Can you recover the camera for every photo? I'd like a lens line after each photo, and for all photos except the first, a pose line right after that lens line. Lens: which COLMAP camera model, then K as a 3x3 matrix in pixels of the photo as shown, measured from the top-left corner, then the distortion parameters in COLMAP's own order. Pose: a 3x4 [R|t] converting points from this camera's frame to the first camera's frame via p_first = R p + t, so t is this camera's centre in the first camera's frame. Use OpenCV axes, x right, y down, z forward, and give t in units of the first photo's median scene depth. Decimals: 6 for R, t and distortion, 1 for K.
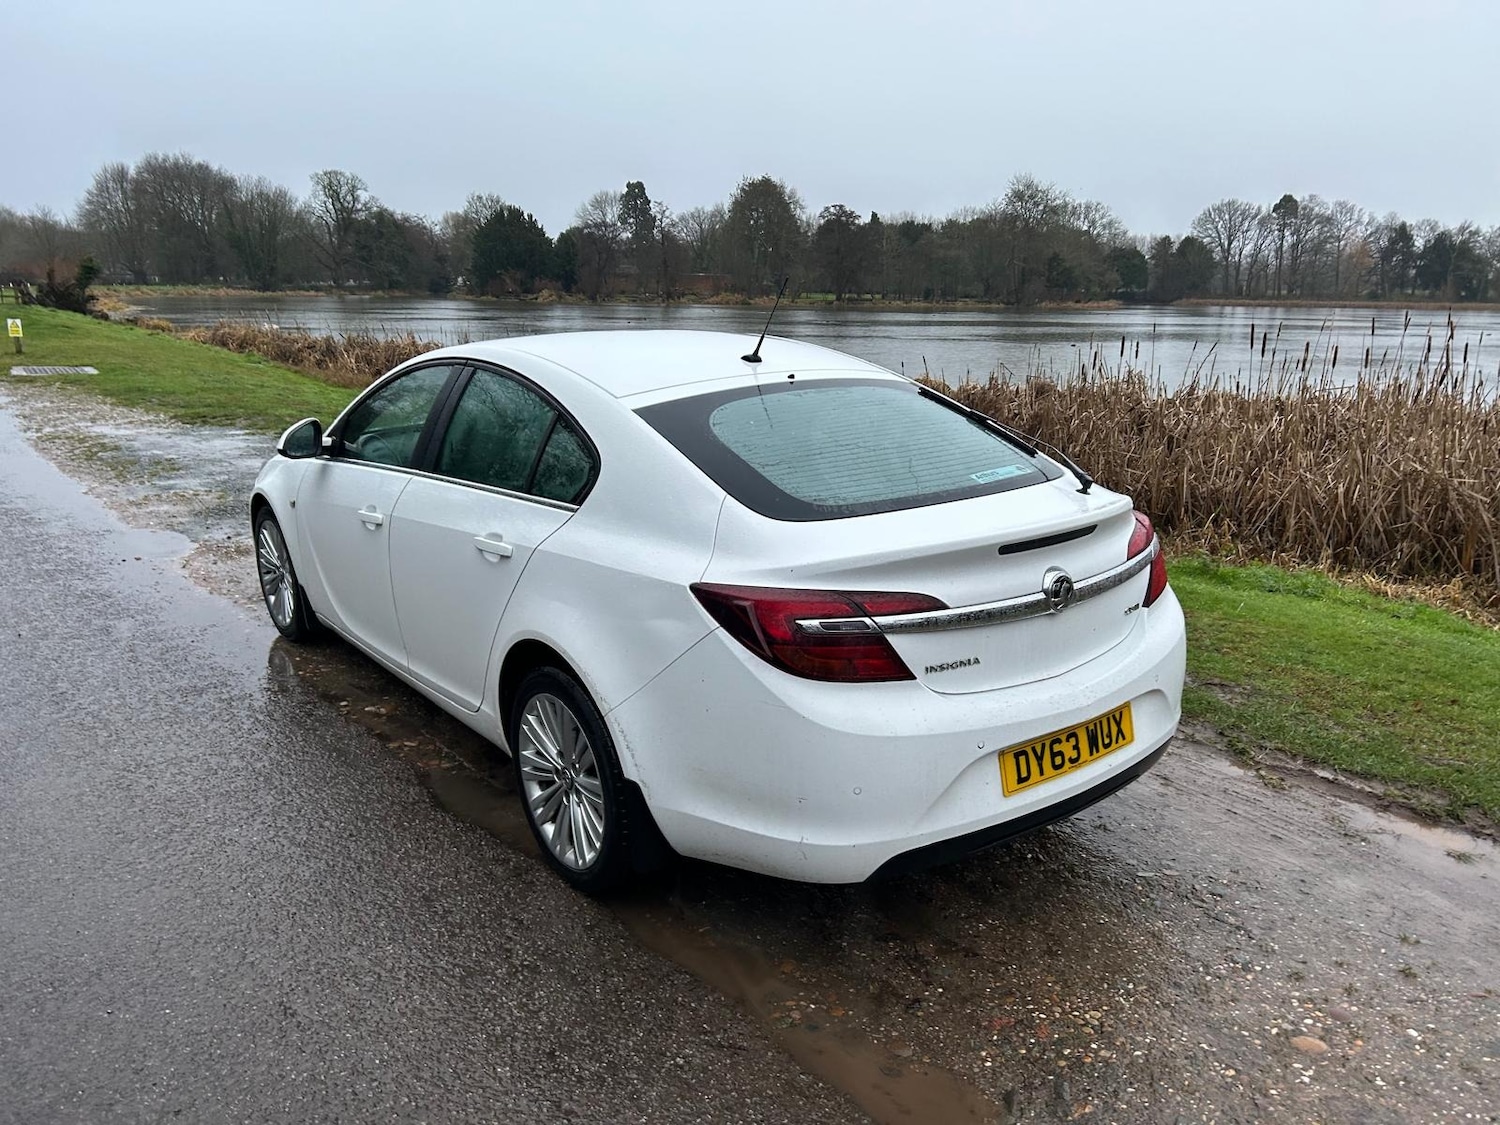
lens RADIAL K [[1136.8, 0, 746.2], [0, 1136.8, 547.3], [0, 0, 1]] dist [0.045710, -0.053341]
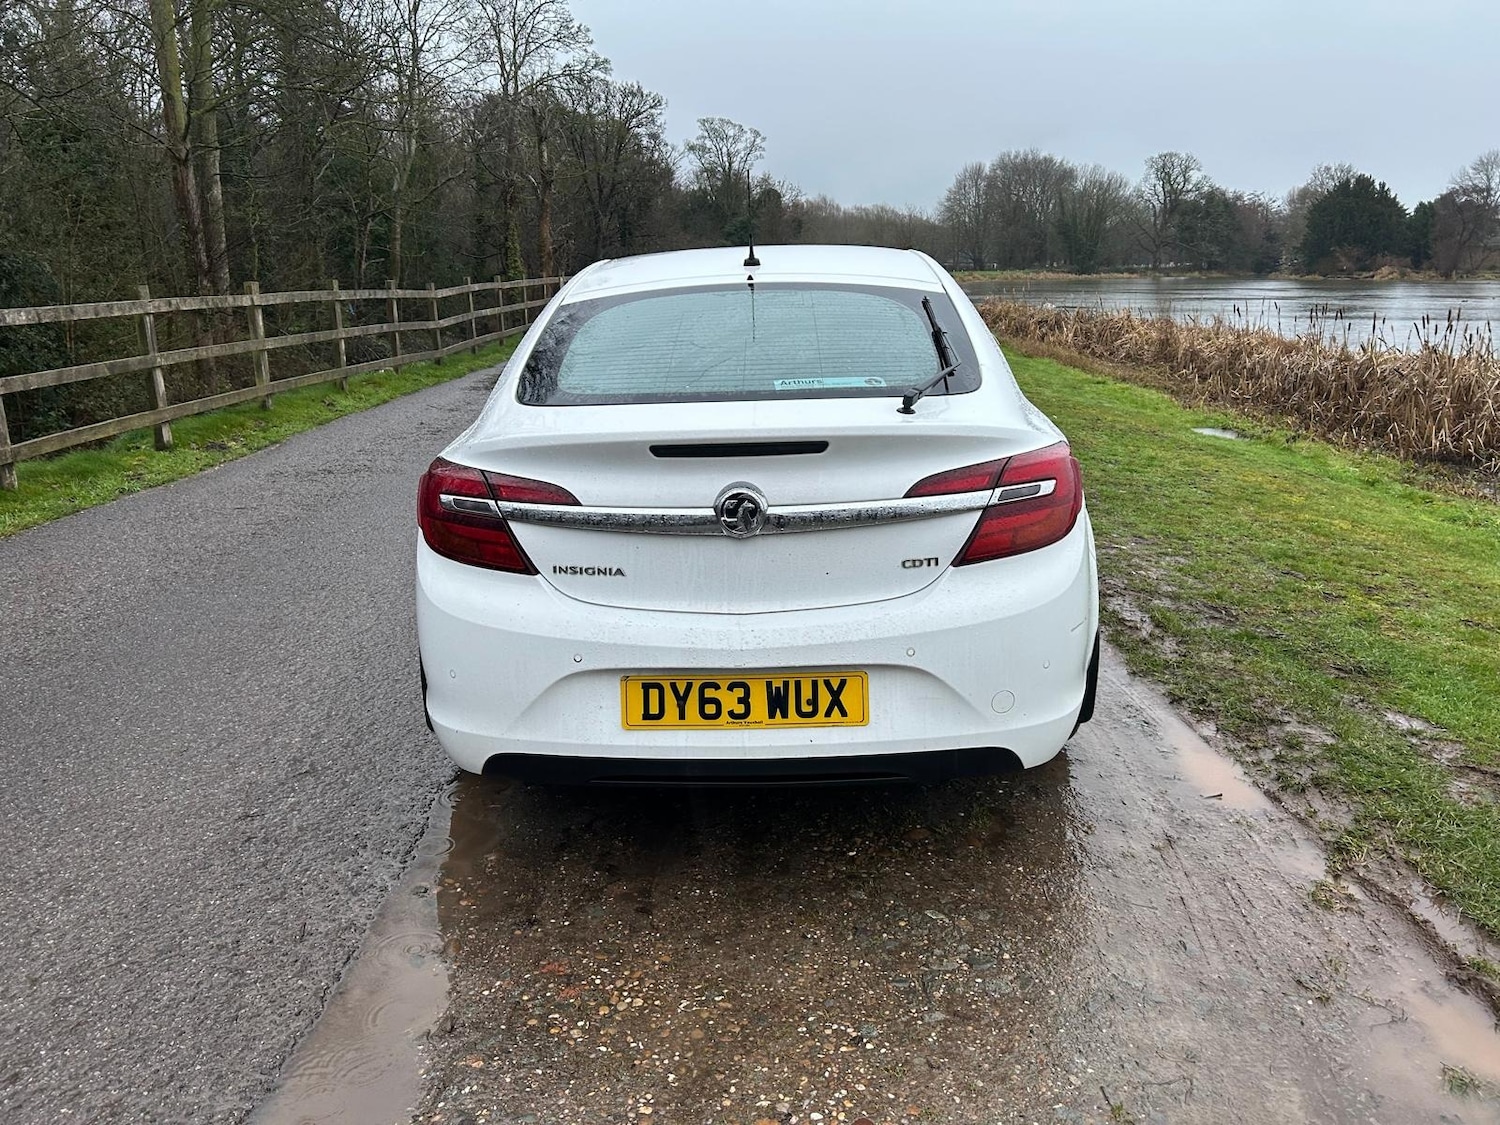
lens RADIAL K [[1134.8, 0, 751.5], [0, 1134.8, 516.7], [0, 0, 1]] dist [0.051159, -0.045222]
pose [[0.771298, 0.121800, -0.624712, 0.643513], [-0.129784, 0.990994, 0.032977, 0.011096], [0.623102, 0.055642, 0.780159, 0.282858]]
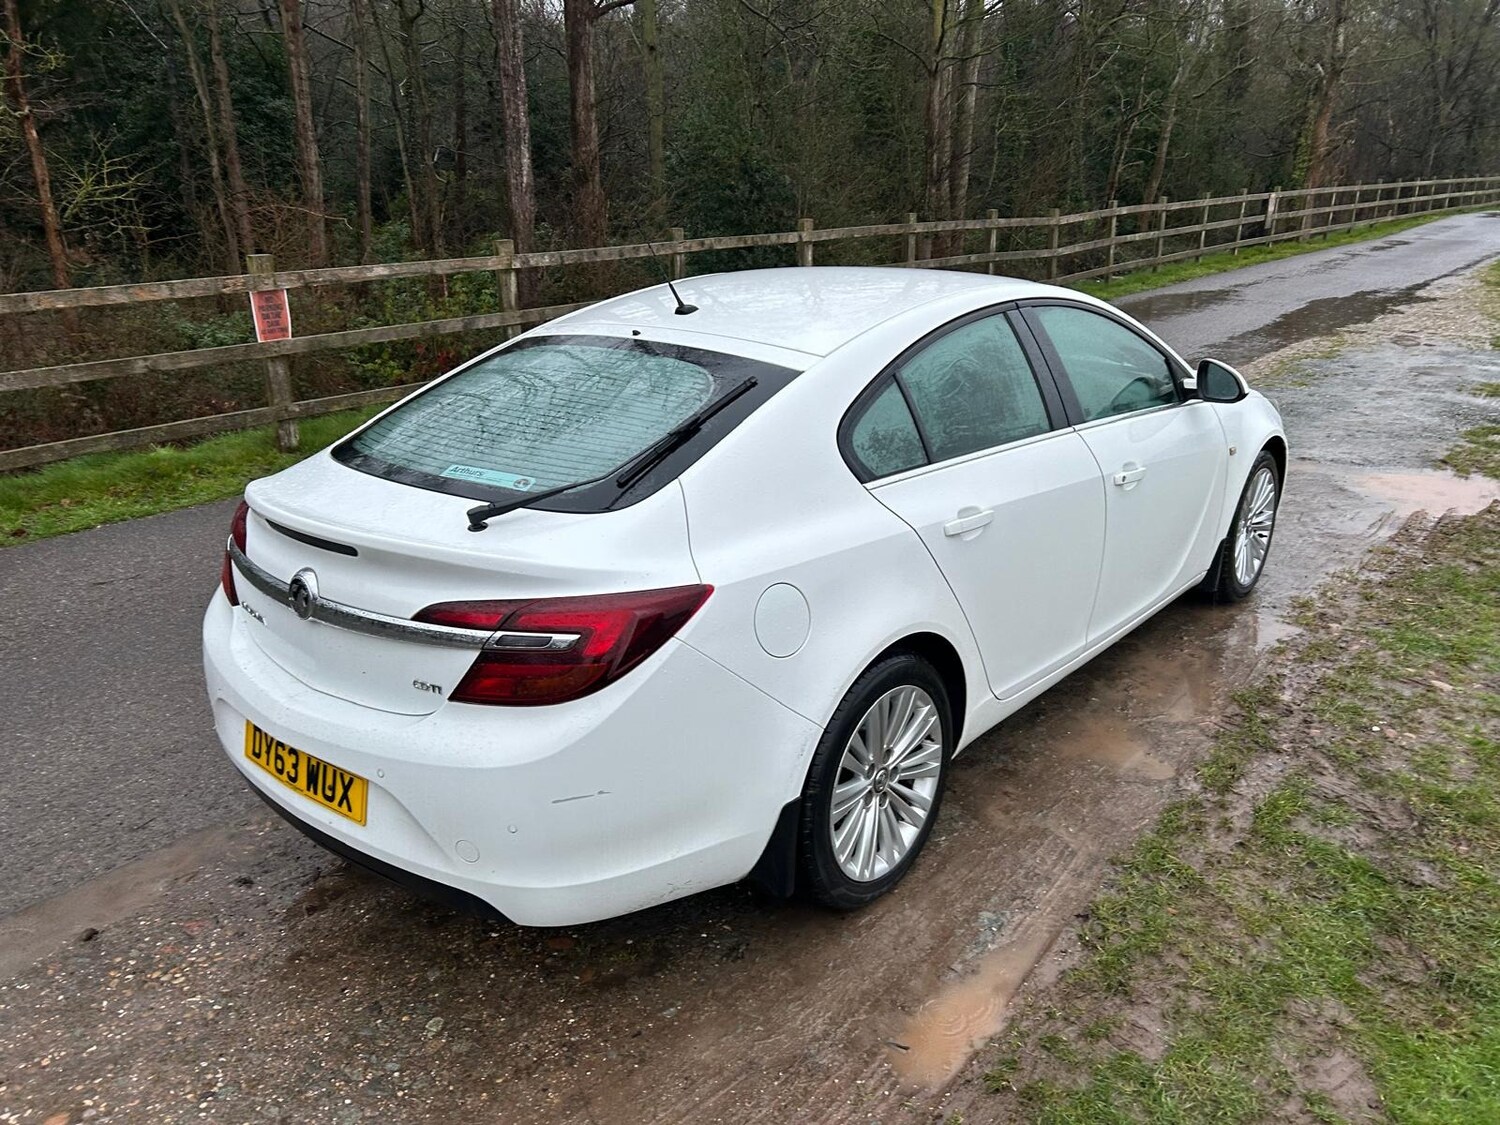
lens RADIAL K [[1135.7, 0, 767.4], [0, 1135.7, 566.4], [0, 0, 1]] dist [0.047398, -0.054188]
pose [[0.223313, 0.316924, -0.921786, 0.930200], [-0.218085, 0.937940, 0.269644, -0.239364], [0.950037, 0.140813, 0.278571, 0.874459]]
